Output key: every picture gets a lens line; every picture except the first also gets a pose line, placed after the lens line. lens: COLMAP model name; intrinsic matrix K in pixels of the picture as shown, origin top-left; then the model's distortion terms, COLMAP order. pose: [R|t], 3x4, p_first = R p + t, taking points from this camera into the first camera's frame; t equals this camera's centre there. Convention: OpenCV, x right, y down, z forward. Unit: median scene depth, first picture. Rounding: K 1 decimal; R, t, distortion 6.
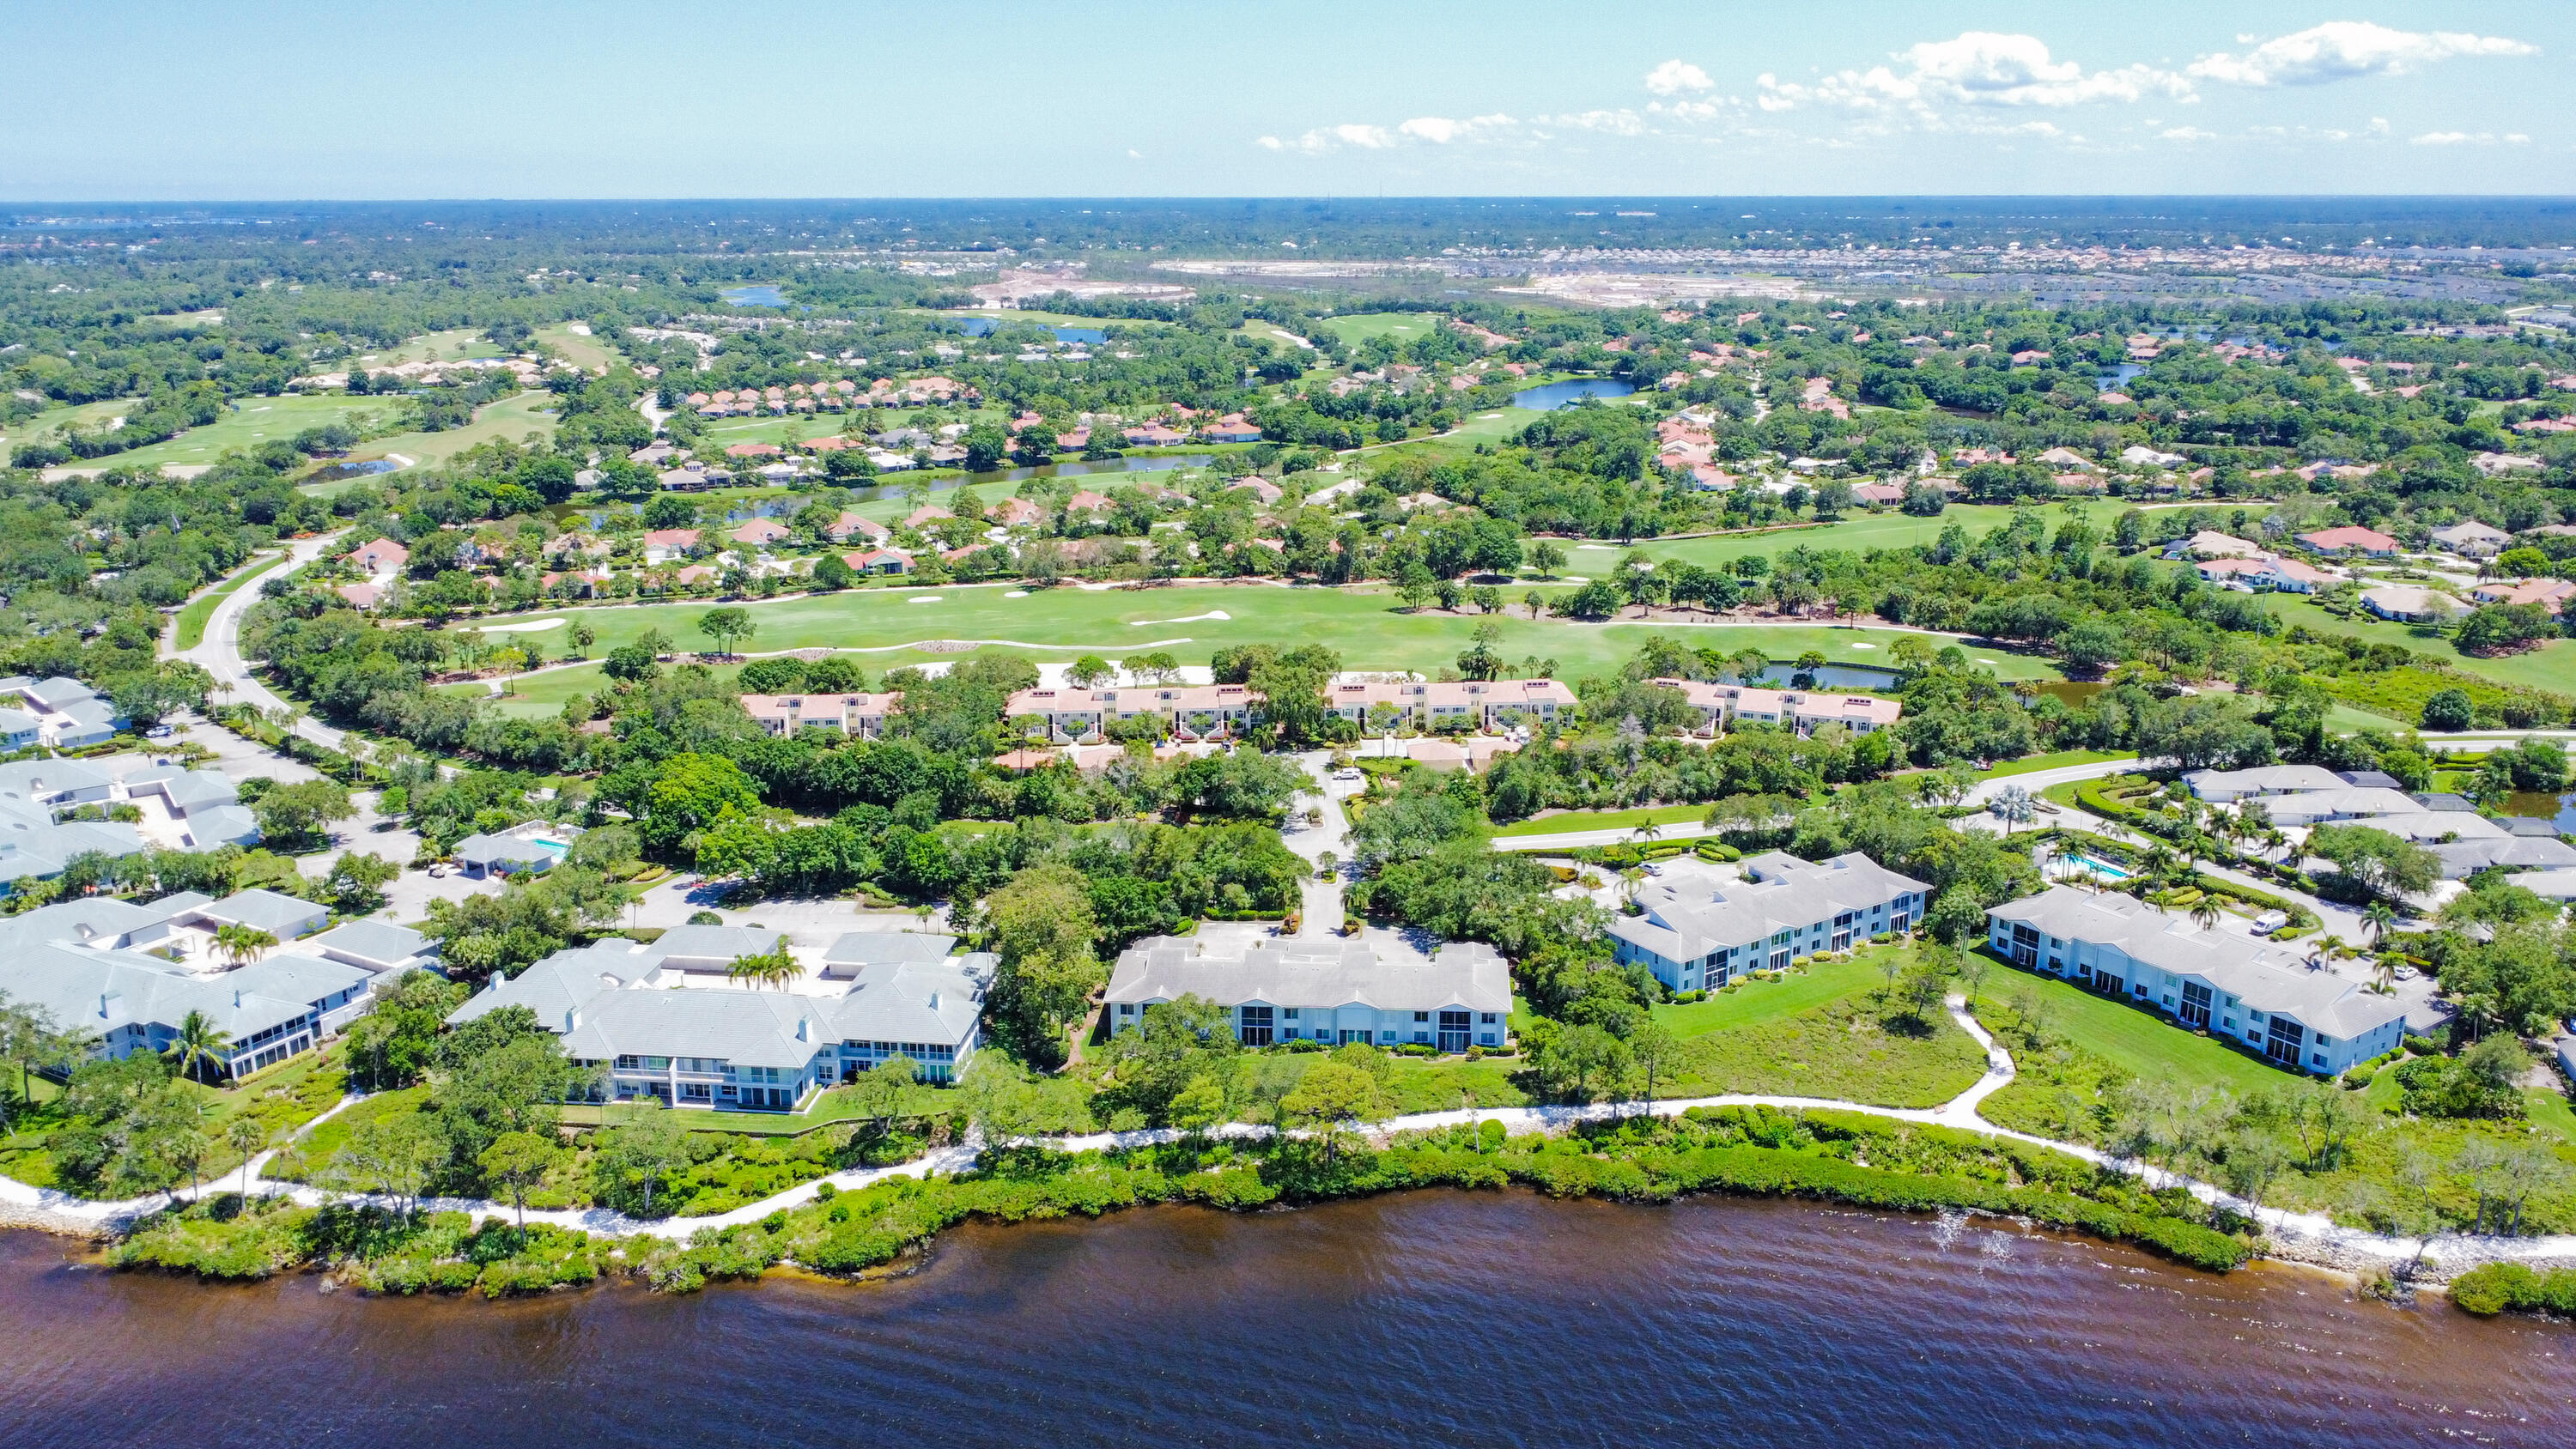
lens RADIAL K [[1932.2, 0, 1282.8], [0, 1932.2, 729.7], [0, 0, 1]] dist [0.000026, 0.001858]
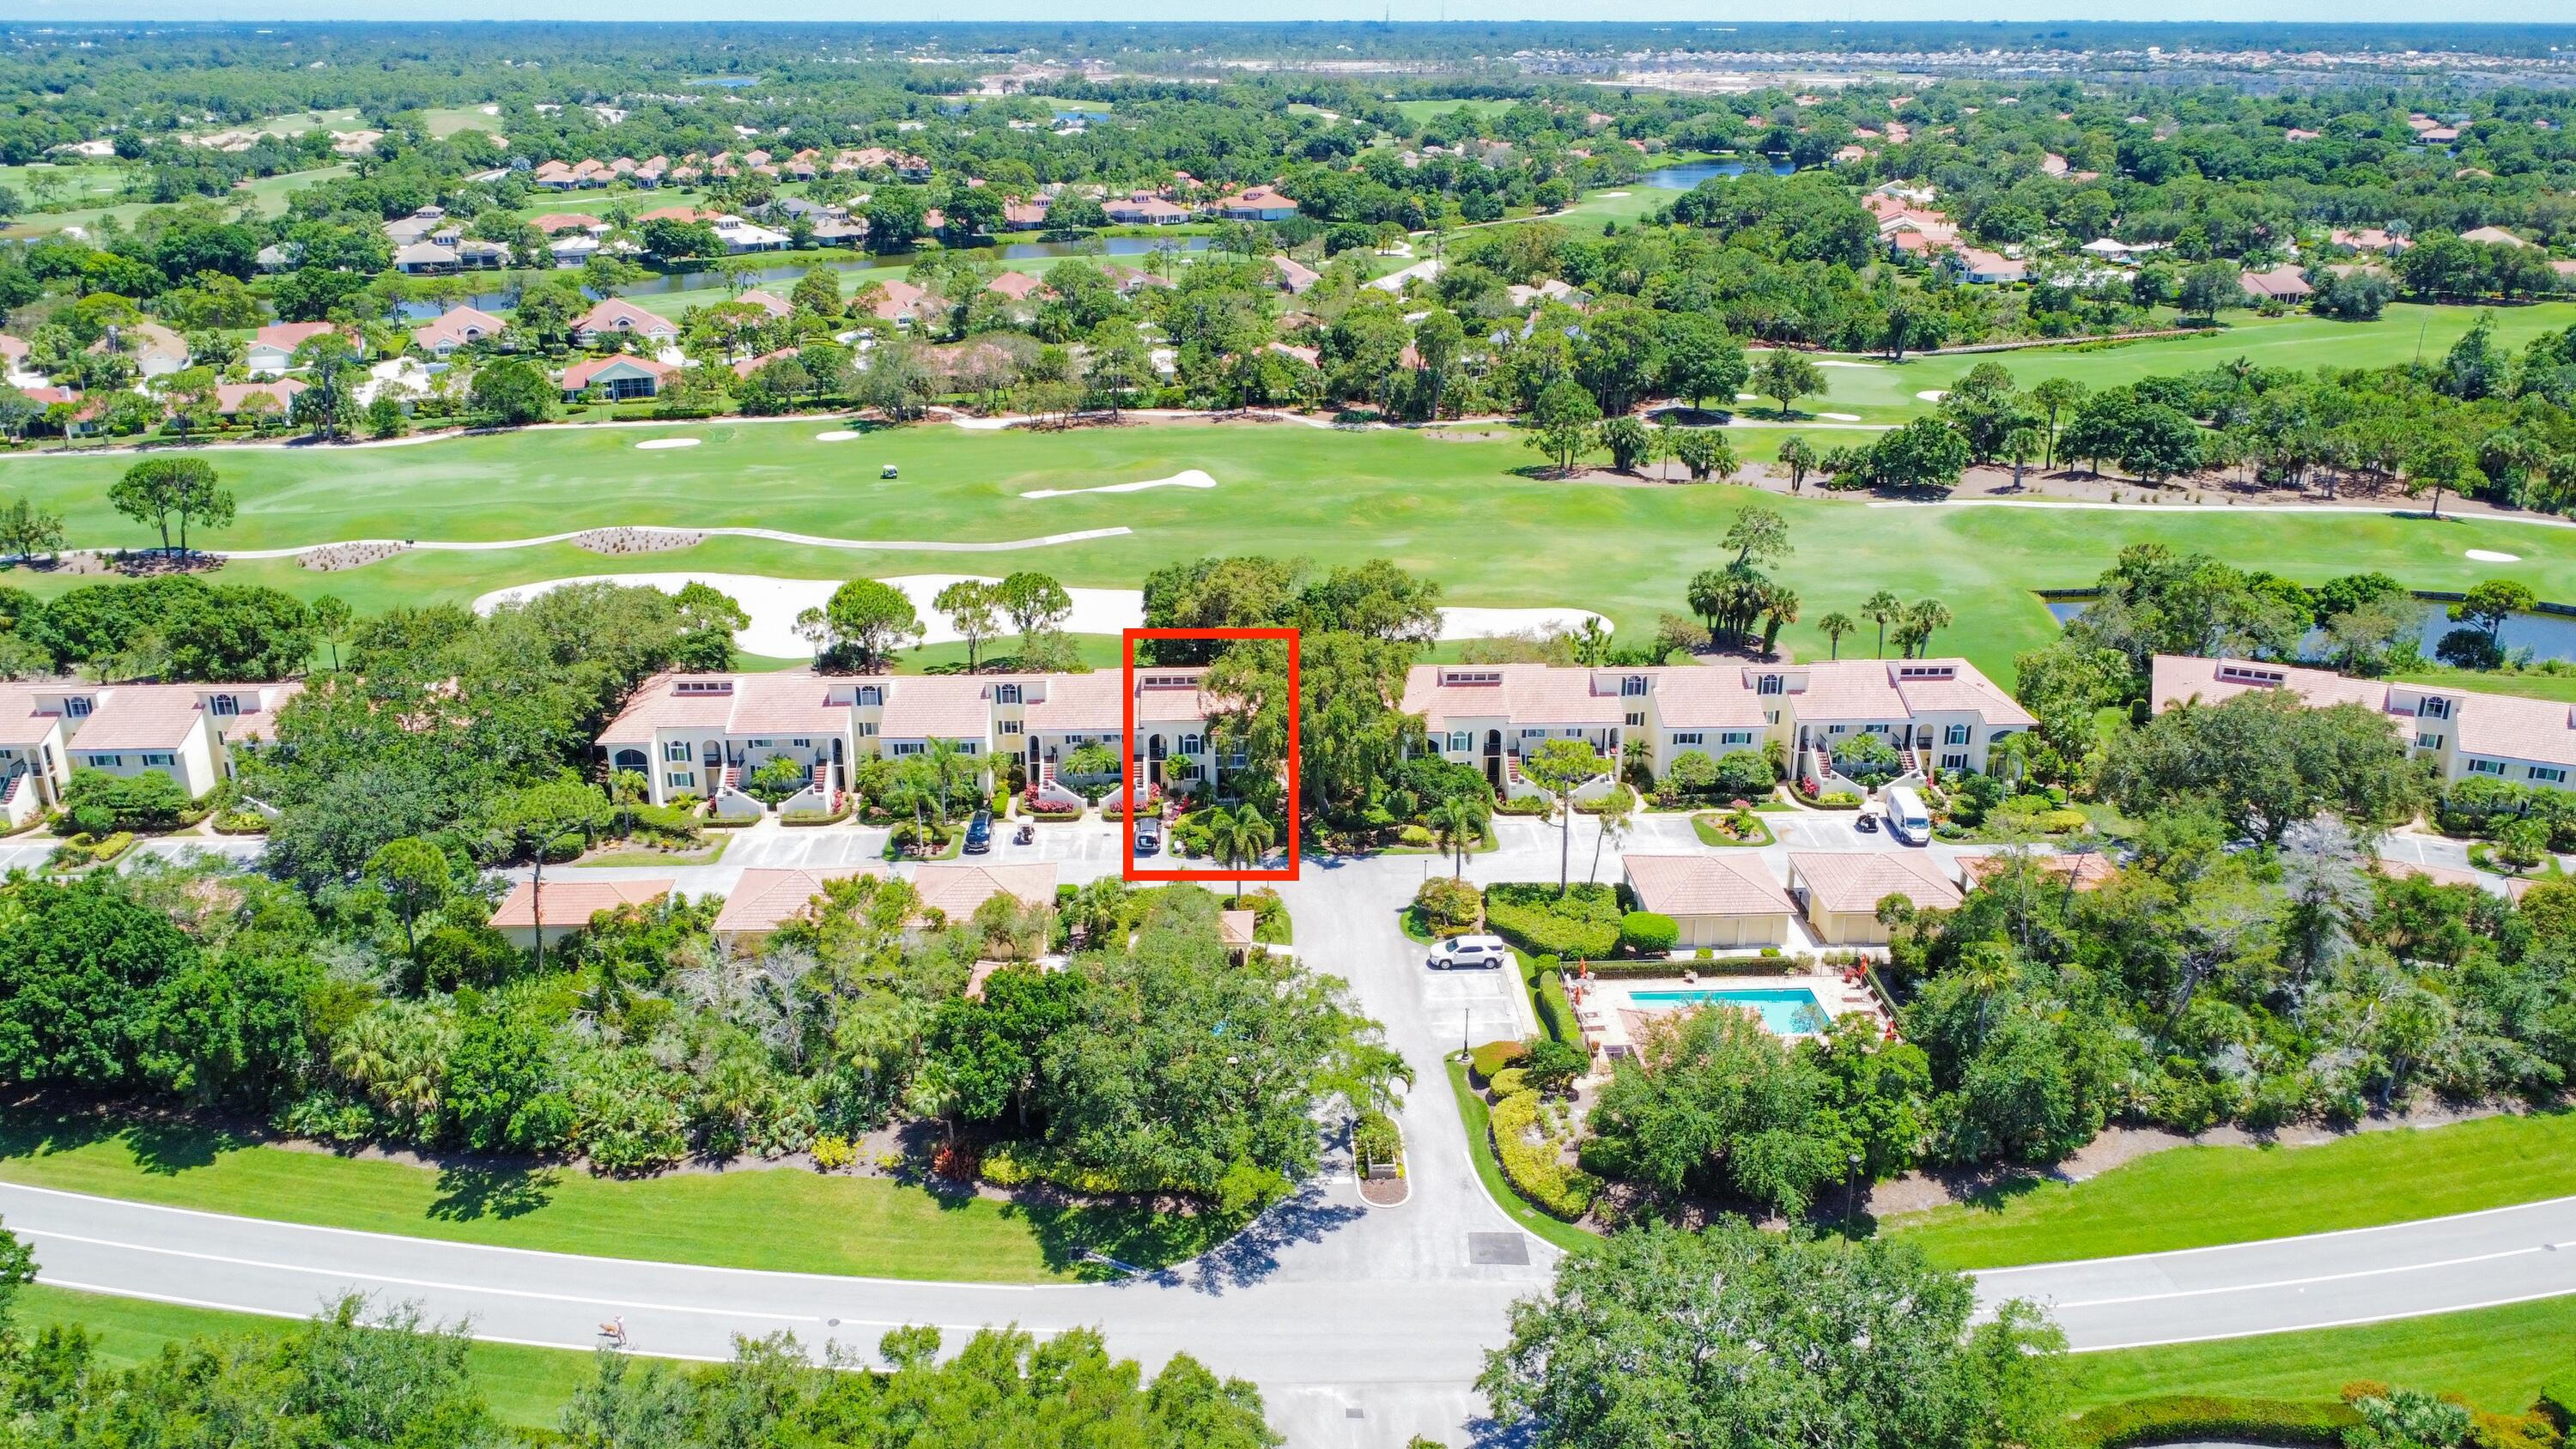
lens RADIAL K [[1932.2, 0, 1298.5], [0, 1932.2, 714.7], [0, 0, 1]] dist [0.000026, 0.001858]
pose [[0.999793, 0.010800, -0.017248, 0.004895], [-0.009505, 0.997252, 0.073468, -0.030766], [0.017995, -0.073289, 0.997148, 0.421193]]
